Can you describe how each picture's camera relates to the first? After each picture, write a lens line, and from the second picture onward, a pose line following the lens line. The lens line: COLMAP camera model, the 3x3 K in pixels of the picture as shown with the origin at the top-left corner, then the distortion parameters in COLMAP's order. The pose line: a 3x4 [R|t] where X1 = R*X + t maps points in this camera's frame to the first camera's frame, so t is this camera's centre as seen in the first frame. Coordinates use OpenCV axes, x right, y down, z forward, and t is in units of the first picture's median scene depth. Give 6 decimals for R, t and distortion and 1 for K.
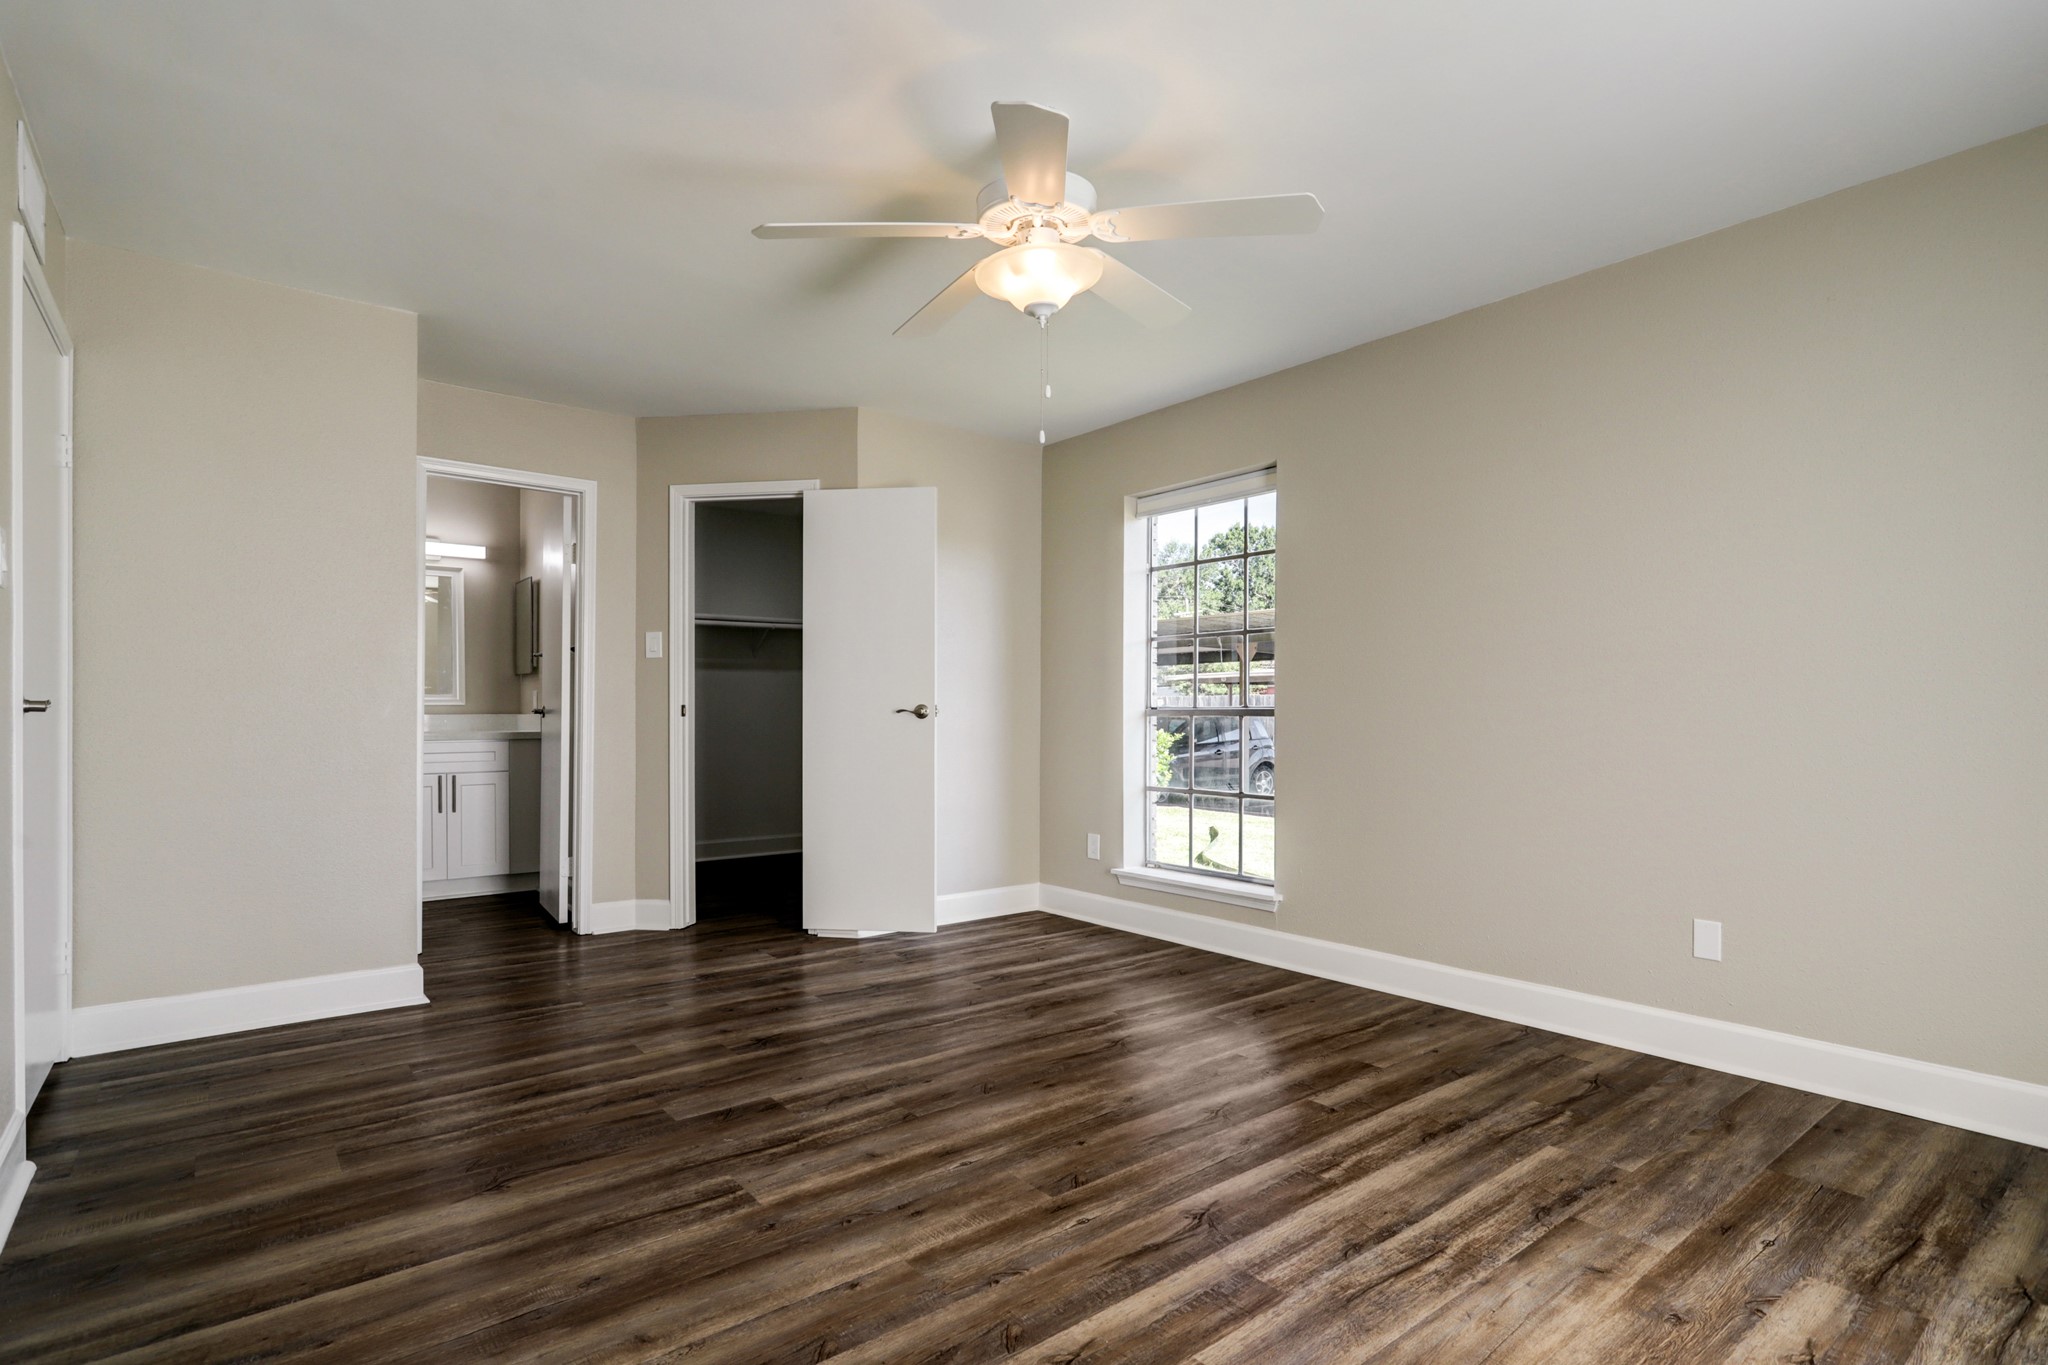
lens RADIAL K [[1028.2, 0, 1017.7], [0, 1028.2, 711.6], [0, 0, 1]] dist [-0.001190, 0.000124]
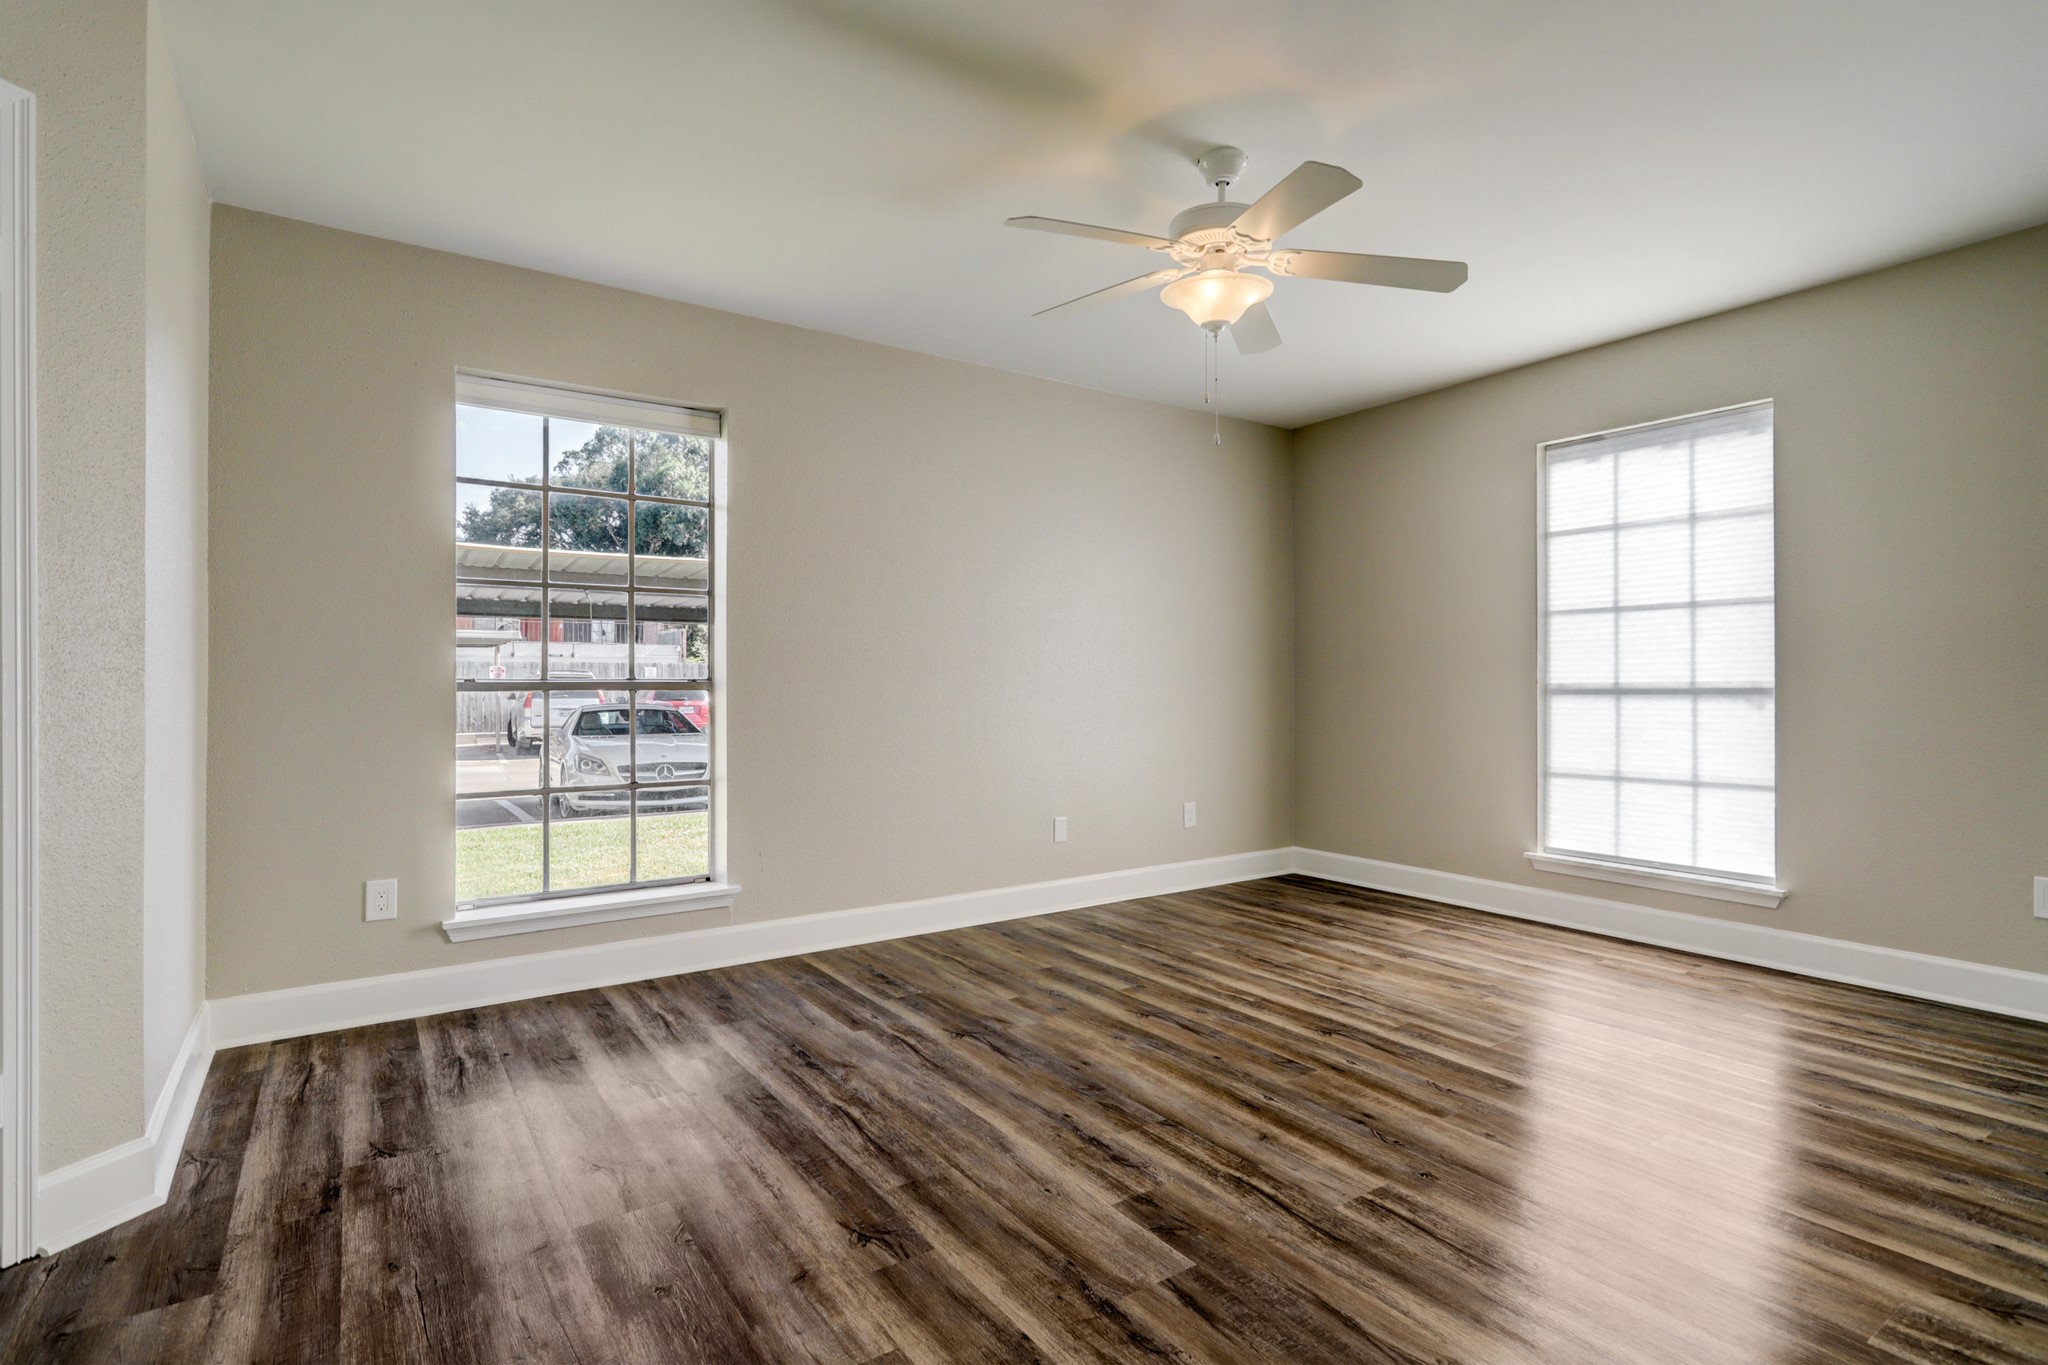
lens RADIAL K [[1002.1, 0, 1069.4], [0, 1002.1, 689.2], [0, 0, 1]] dist [-0.001069, -0.000188]
pose [[0.042004, -0.003228, 0.999112, -1.077843], [0.001244, 0.999994, 0.003178, -0.008951], [-0.999117, 0.001110, 0.042008, 1.098972]]
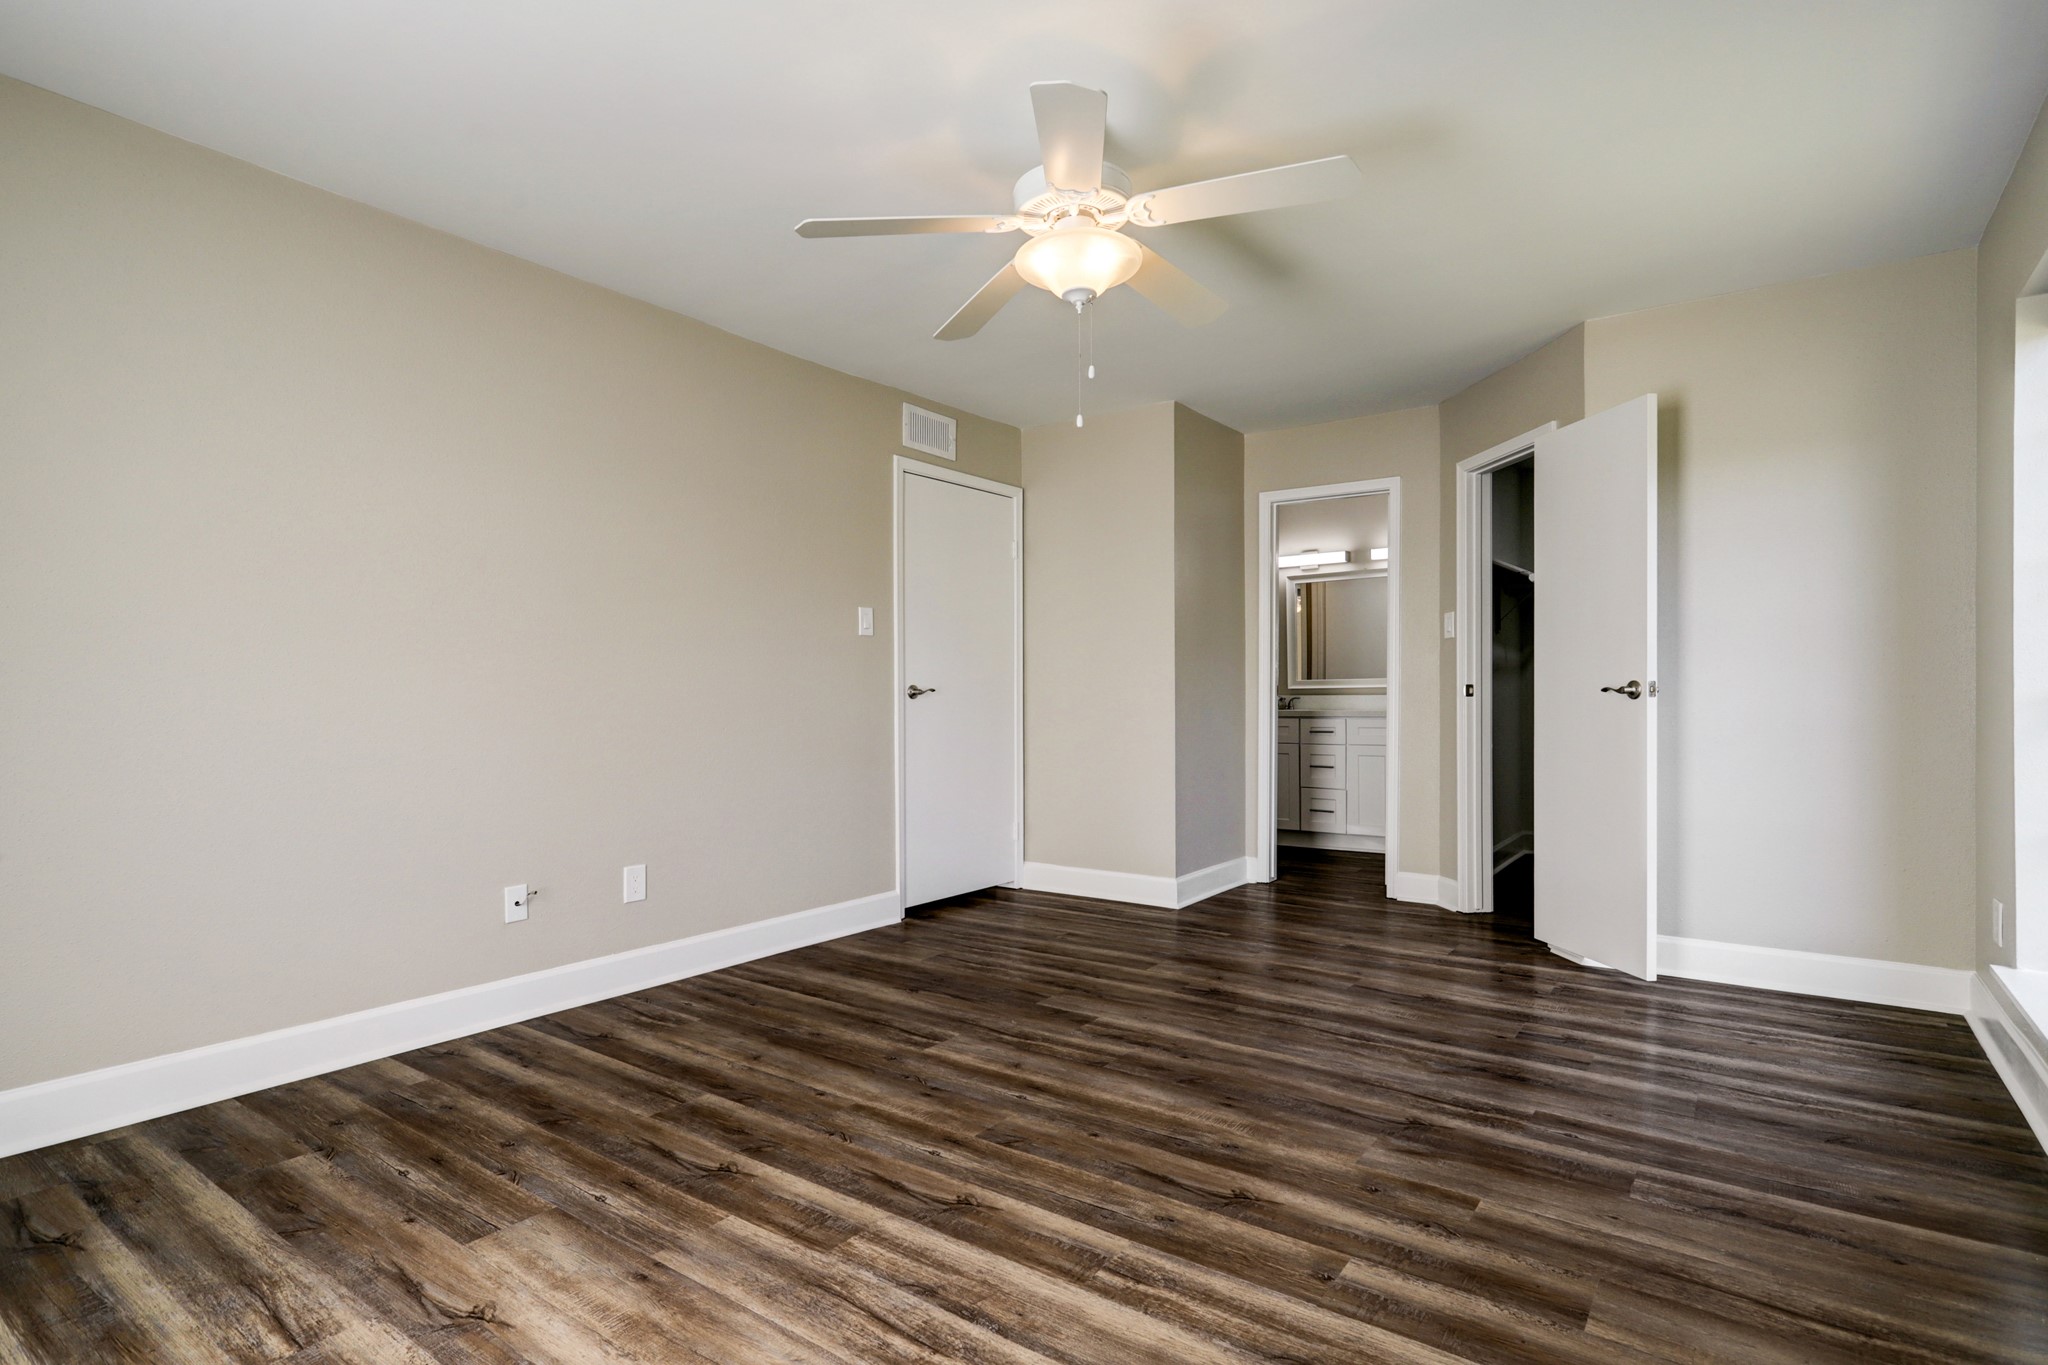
lens RADIAL K [[1005.2, 0, 1034.1], [0, 1005.2, 690.1], [0, 0, 1]] dist [-0.002733, 0.000867]
pose [[0.269209, -0.008311, -0.963046, 0.945715], [0.006171, 0.999957, -0.006904, 0.005238], [0.963062, -0.004085, 0.269249, 0.677349]]
